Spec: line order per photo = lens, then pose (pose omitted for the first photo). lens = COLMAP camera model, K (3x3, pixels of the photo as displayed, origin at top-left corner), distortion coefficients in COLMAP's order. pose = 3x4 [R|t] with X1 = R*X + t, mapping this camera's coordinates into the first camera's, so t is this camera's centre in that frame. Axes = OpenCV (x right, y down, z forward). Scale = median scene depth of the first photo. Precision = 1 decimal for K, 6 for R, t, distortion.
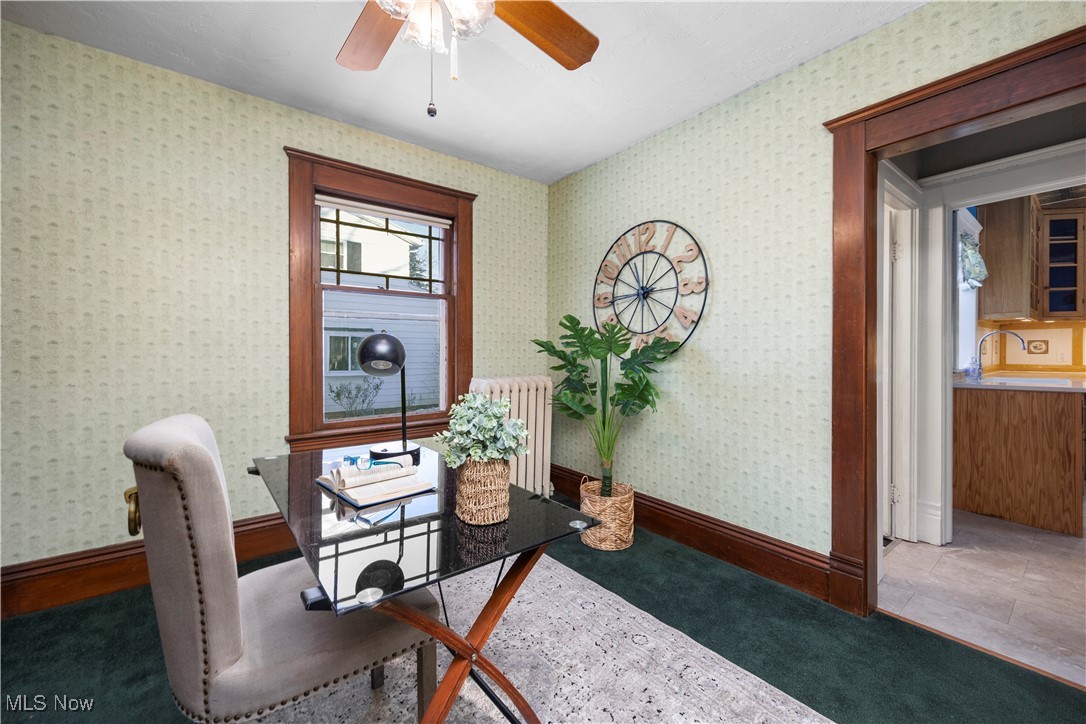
lens RADIAL K [[421.7, 0, 541.1], [0, 421.7, 358.0], [0, 0, 1]] dist [0.000854, 0.000160]
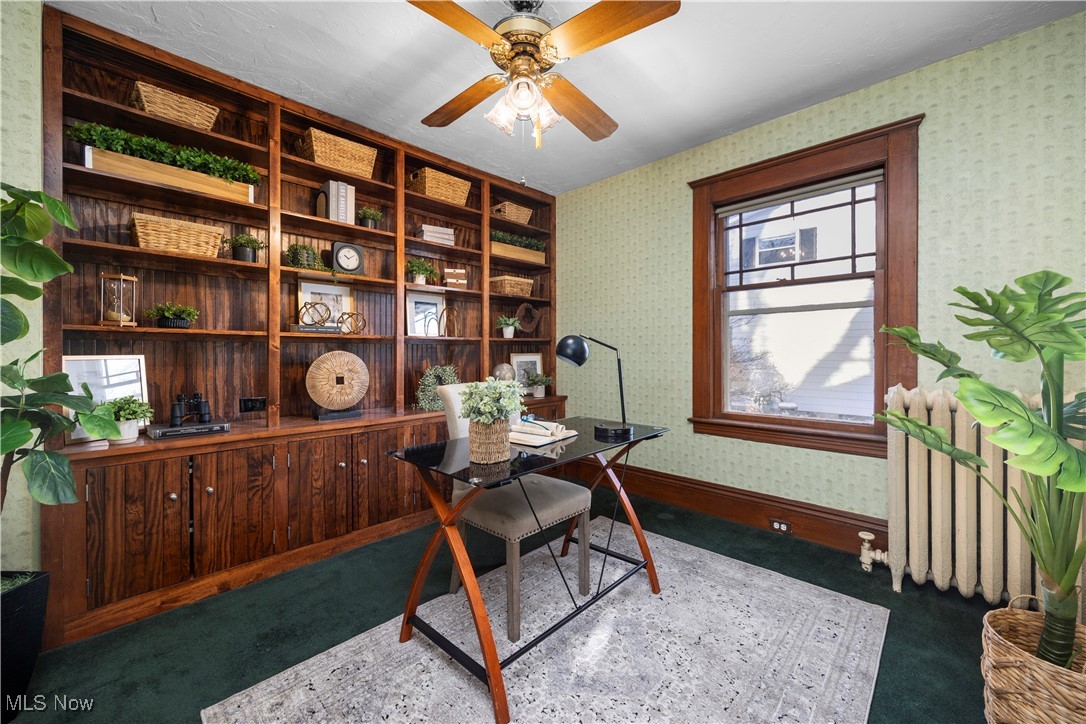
lens RADIAL K [[421.7, 0, 545.6], [0, 421.7, 355.5], [0, 0, 1]] dist [0.000854, 0.000160]
pose [[0.158175, 0.002917, -0.987407, 0.491215], [-0.009896, 0.999950, 0.001369, 0.007291], [0.987362, 0.009555, 0.158196, 0.352631]]
